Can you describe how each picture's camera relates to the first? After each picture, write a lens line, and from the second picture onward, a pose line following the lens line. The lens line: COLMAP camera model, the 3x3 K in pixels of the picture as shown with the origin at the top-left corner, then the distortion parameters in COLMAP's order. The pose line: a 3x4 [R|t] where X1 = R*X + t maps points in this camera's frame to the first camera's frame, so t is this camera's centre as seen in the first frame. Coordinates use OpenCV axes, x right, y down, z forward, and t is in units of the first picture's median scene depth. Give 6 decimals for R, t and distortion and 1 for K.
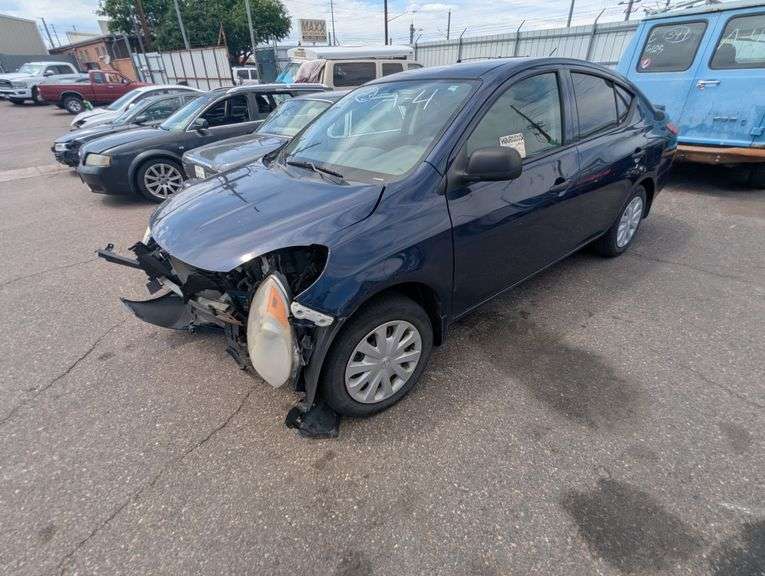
lens RADIAL K [[372.2, 0, 380.2], [0, 372.2, 289.3], [0, 0, 1]] dist [0.002885, 0.001150]
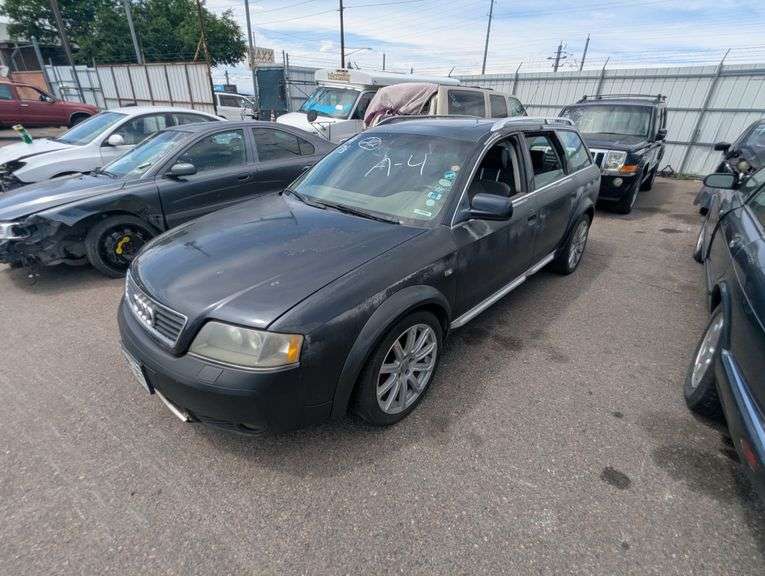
lens RADIAL K [[372.2, 0, 380.2], [0, 372.2, 289.3], [0, 0, 1]] dist [0.002885, 0.001150]
pose [[0.980534, -0.039526, 0.192330, -0.190778], [0.054083, 0.996007, -0.071036, -0.097553], [-0.188755, 0.080055, 0.978756, 0.187081]]
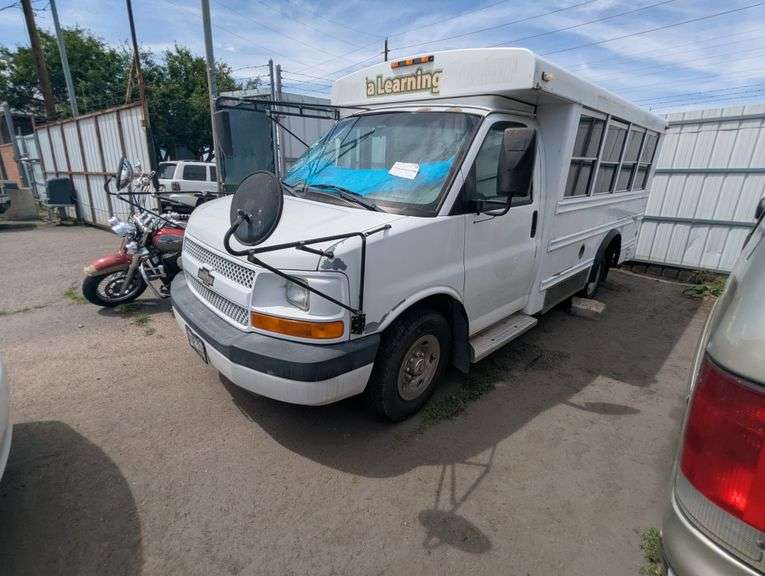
lens RADIAL K [[372.2, 0, 380.2], [0, 372.2, 289.3], [0, 0, 1]] dist [0.002885, 0.001150]
pose [[0.994854, 0.010474, 0.100776, -0.162056], [0.014889, 0.968731, -0.247668, -0.290501], [-0.100219, 0.247894, 0.963590, 0.523881]]
